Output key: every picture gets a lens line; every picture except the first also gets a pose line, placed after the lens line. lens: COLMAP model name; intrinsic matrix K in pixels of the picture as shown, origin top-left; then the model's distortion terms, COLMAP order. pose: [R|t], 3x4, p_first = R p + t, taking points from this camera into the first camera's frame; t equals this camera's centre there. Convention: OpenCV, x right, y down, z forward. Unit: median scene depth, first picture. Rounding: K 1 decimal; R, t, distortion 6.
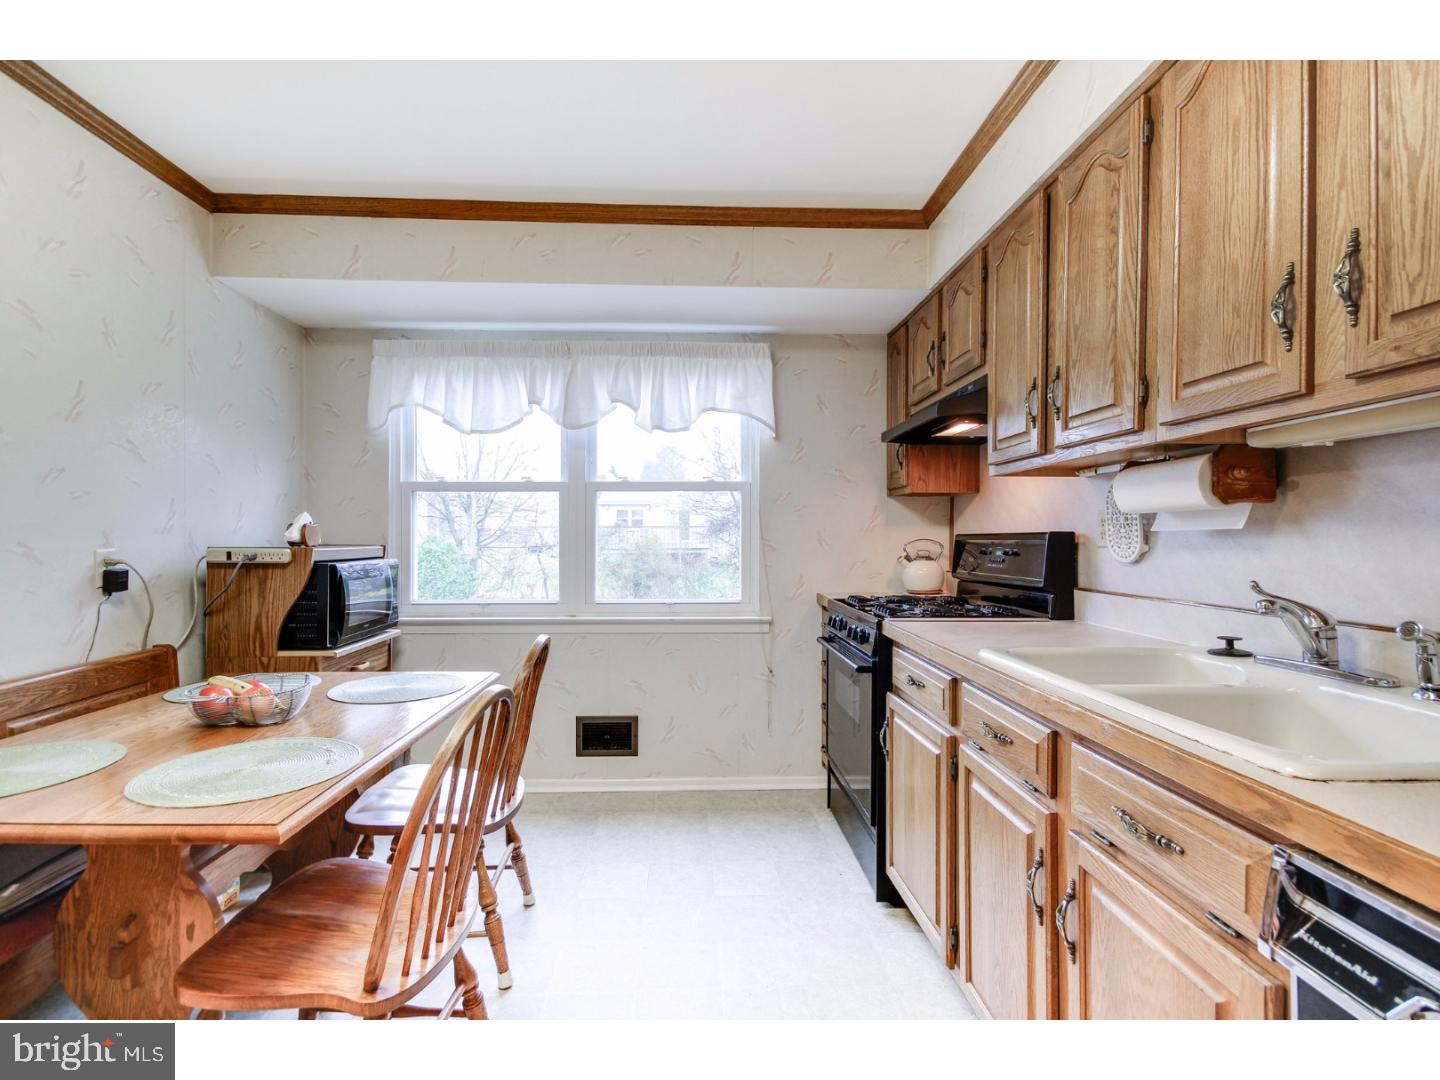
lens RADIAL K [[664.7, 0, 727.6], [0, 664.7, 544.2], [0, 0, 1]] dist [0.004271, -0.000223]
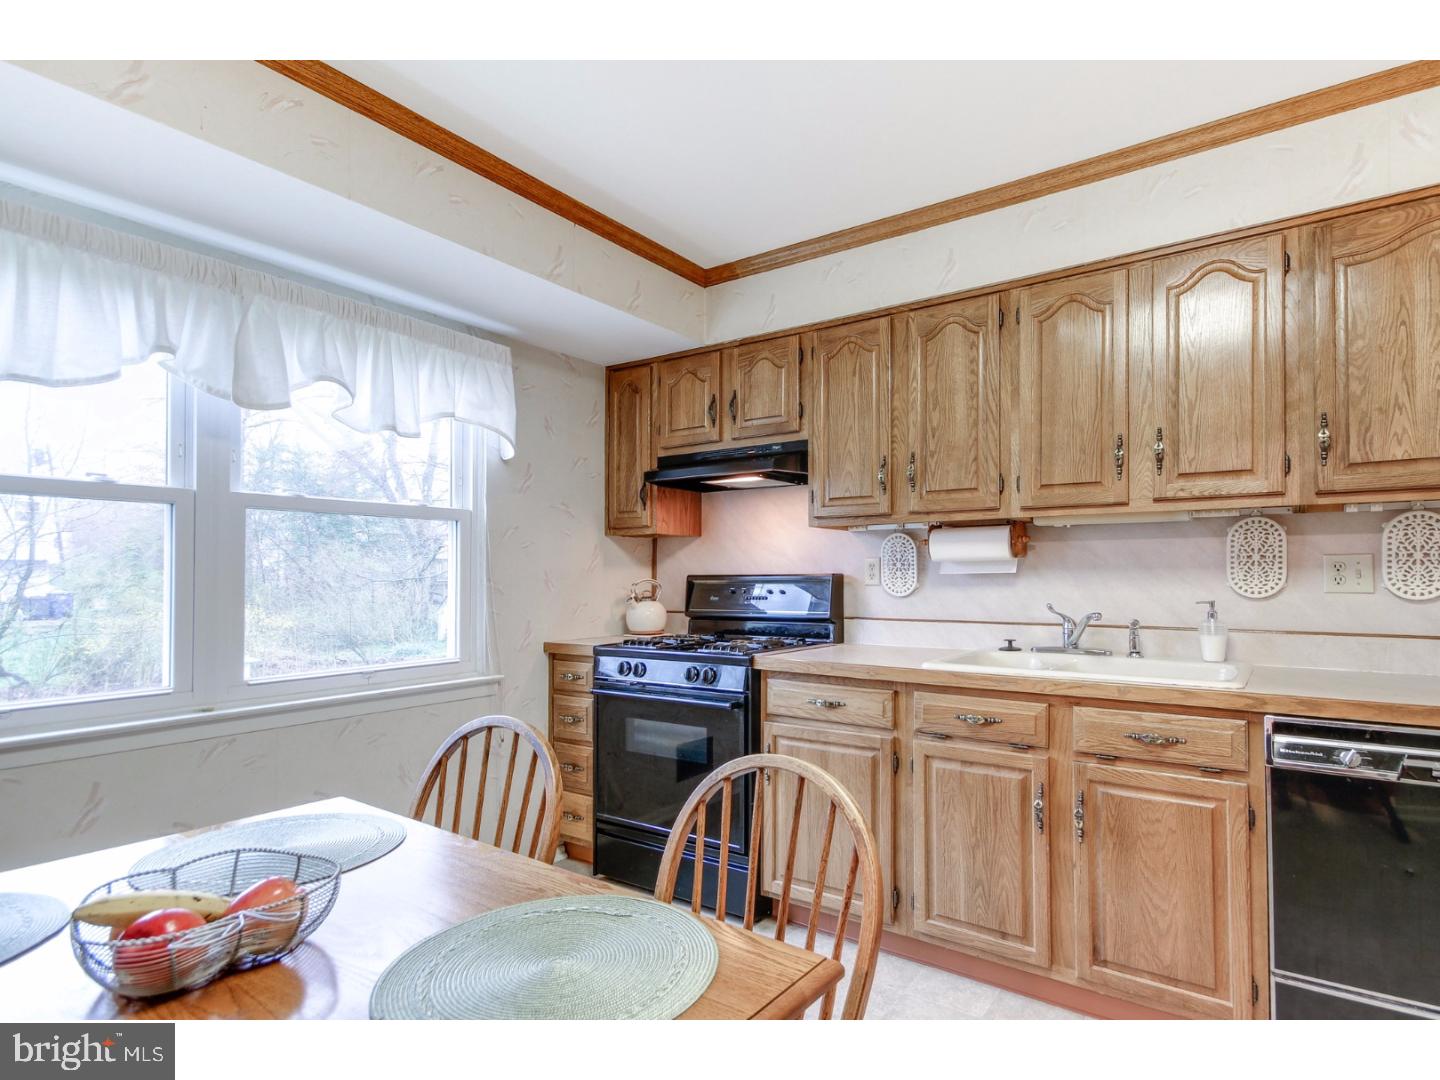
lens RADIAL K [[733.2, 0, 762.9], [0, 733.2, 572.8], [0, 0, 1]] dist [0.013836, -0.000499]
pose [[0.600586, -0.000224, 0.799560, -0.510662], [0.011350, 0.999902, -0.008246, -0.007366], [-0.799480, 0.014028, 0.600529, 0.200722]]
